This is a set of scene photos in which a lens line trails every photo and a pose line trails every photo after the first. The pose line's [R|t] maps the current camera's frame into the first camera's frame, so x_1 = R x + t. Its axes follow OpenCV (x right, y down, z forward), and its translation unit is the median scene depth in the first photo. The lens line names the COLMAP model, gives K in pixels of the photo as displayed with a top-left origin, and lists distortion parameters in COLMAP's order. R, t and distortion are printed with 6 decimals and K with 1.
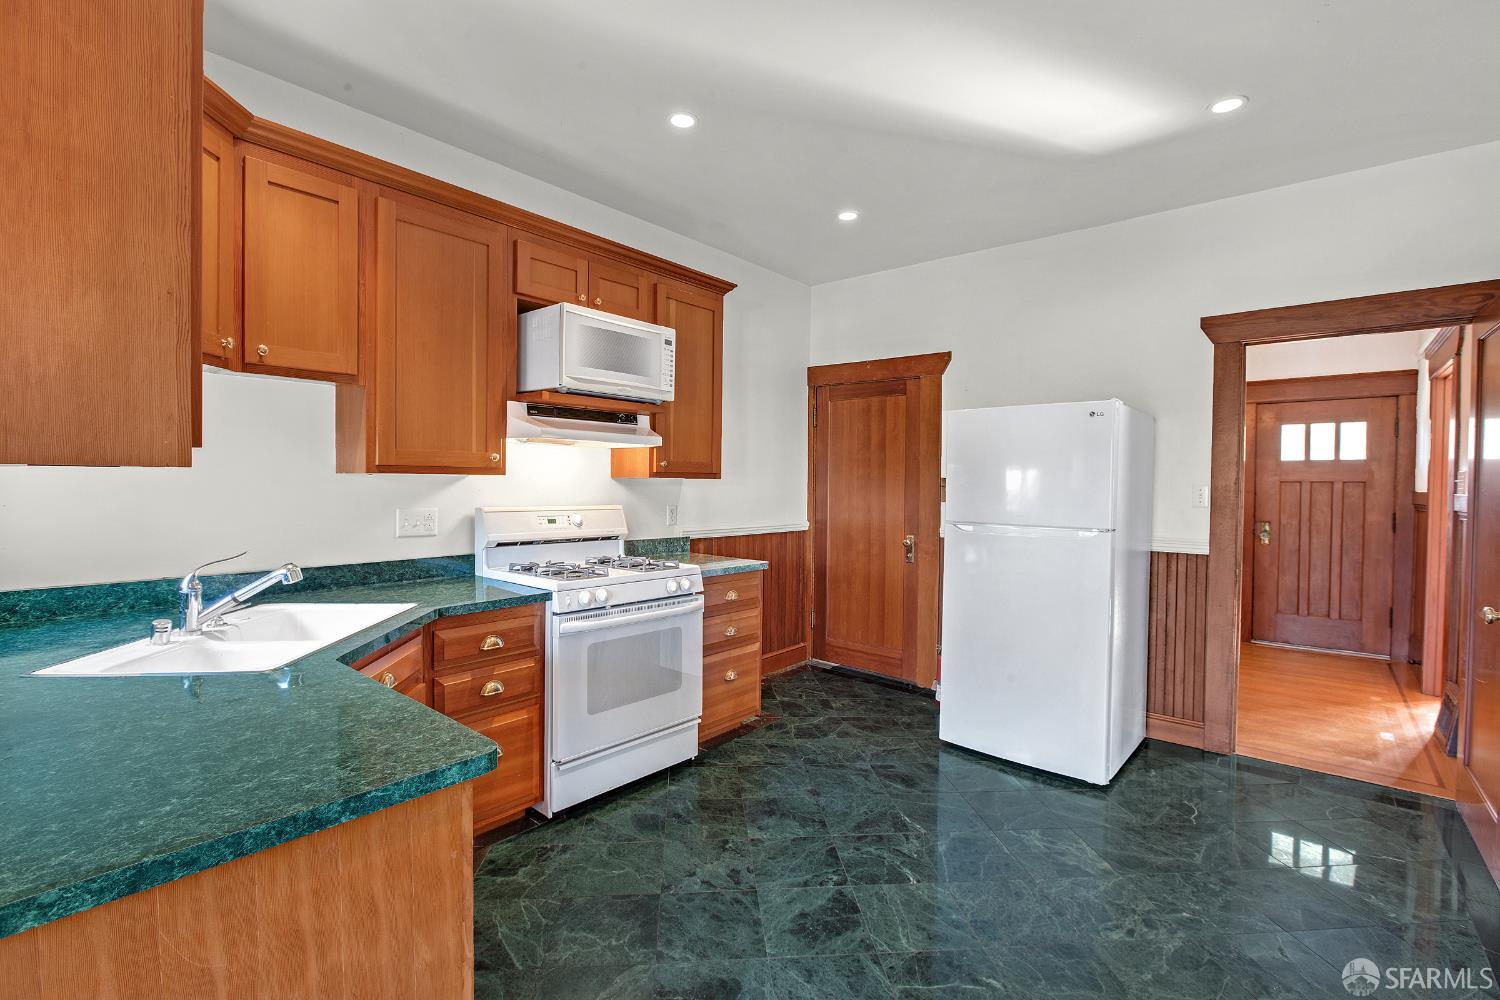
lens RADIAL K [[666.7, 0, 739.0], [0, 666.7, 498.0], [0, 0, 1]] dist [-0.010264, -0.002047]
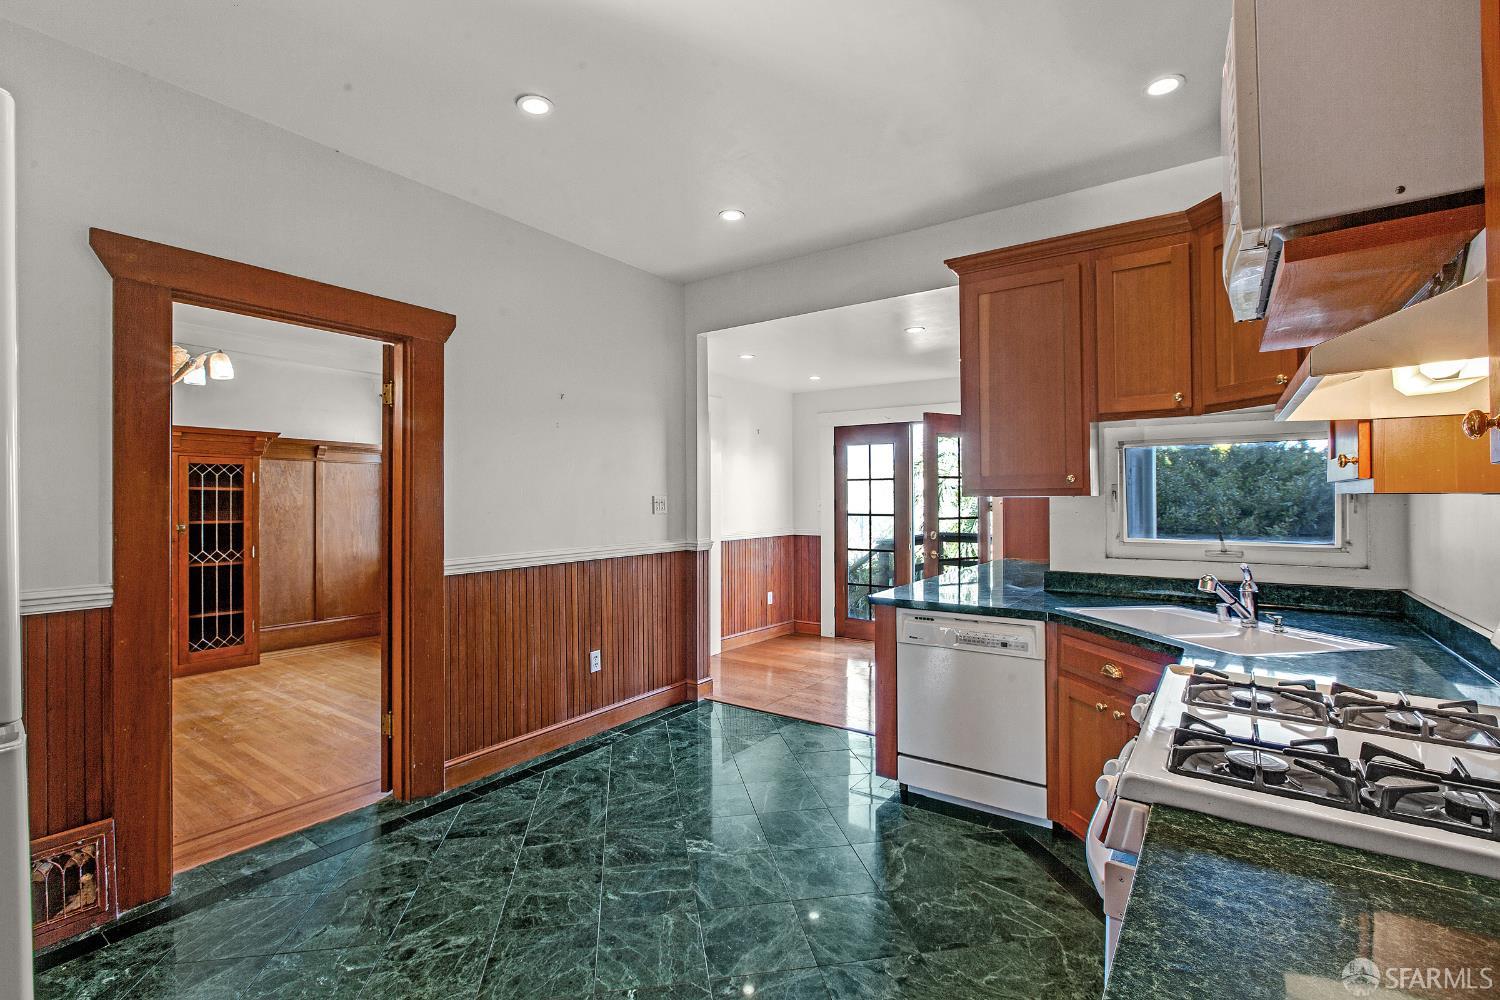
lens RADIAL K [[666.7, 0, 736.5], [0, 666.7, 494.7], [0, 0, 1]] dist [-0.010264, -0.002047]
pose [[-0.996420, -0.010643, -0.083866, 0.164591], [-0.012150, 0.999773, 0.017476, -0.035175], [0.083661, 0.018432, -0.996324, 1.423509]]
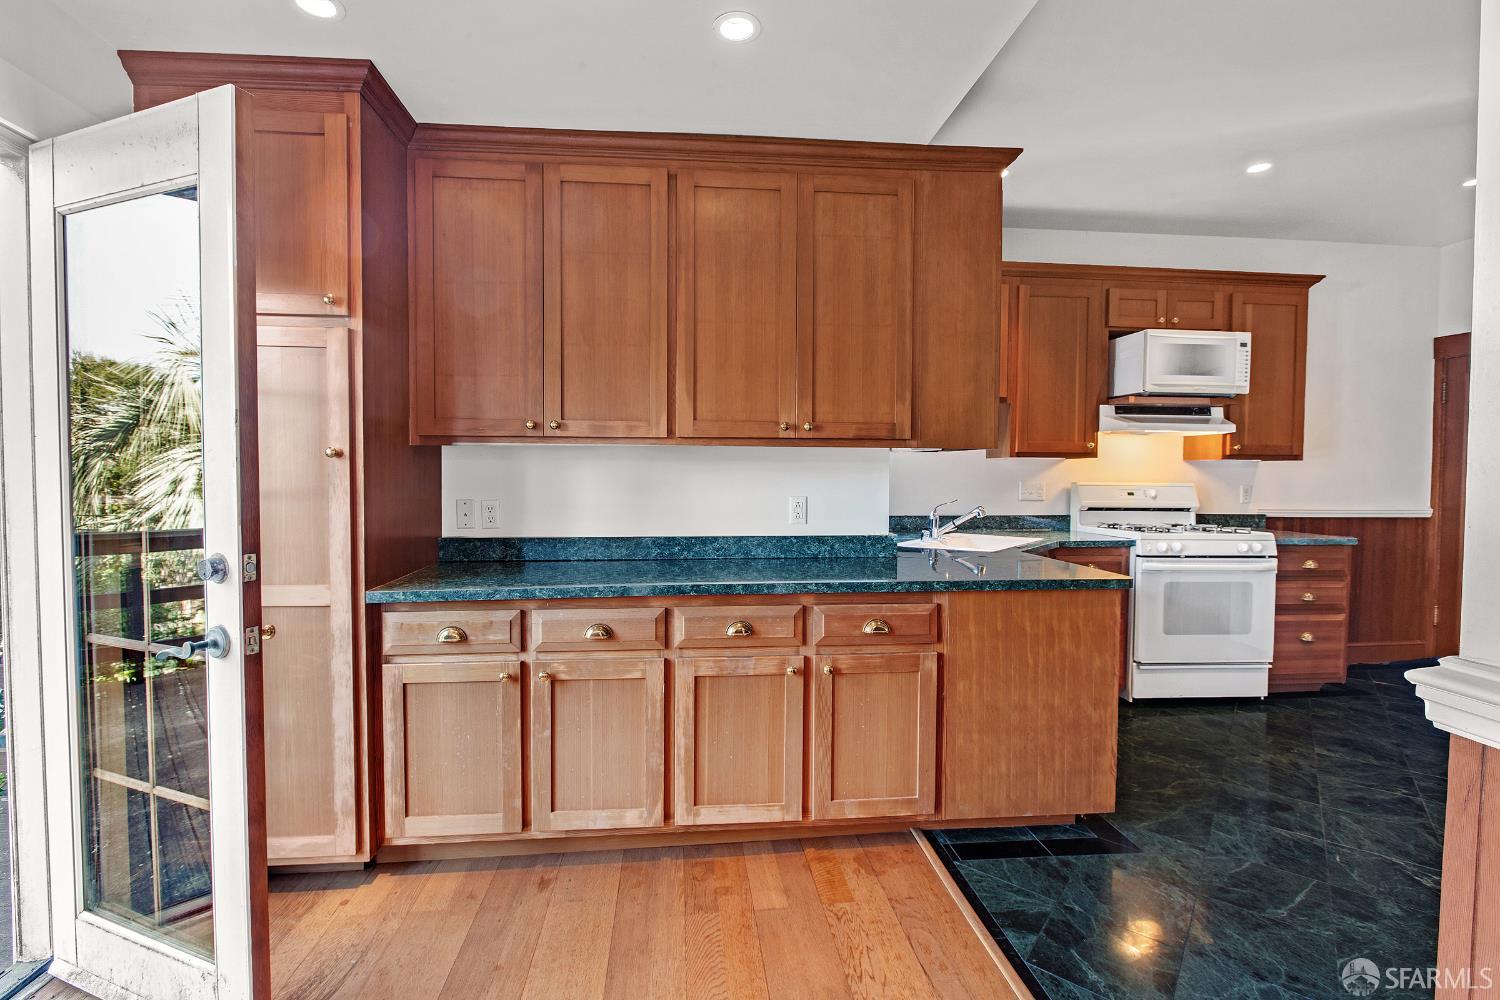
lens RADIAL K [[666.7, 0, 735.7], [0, 666.7, 496.6], [0, 0, 1]] dist [-0.010264, -0.002047]
pose [[0.722528, 0.015775, -0.691161, 0.065793], [-0.014084, 0.999868, 0.008098, 0.045245], [0.691198, 0.003883, 0.722655, -0.528093]]
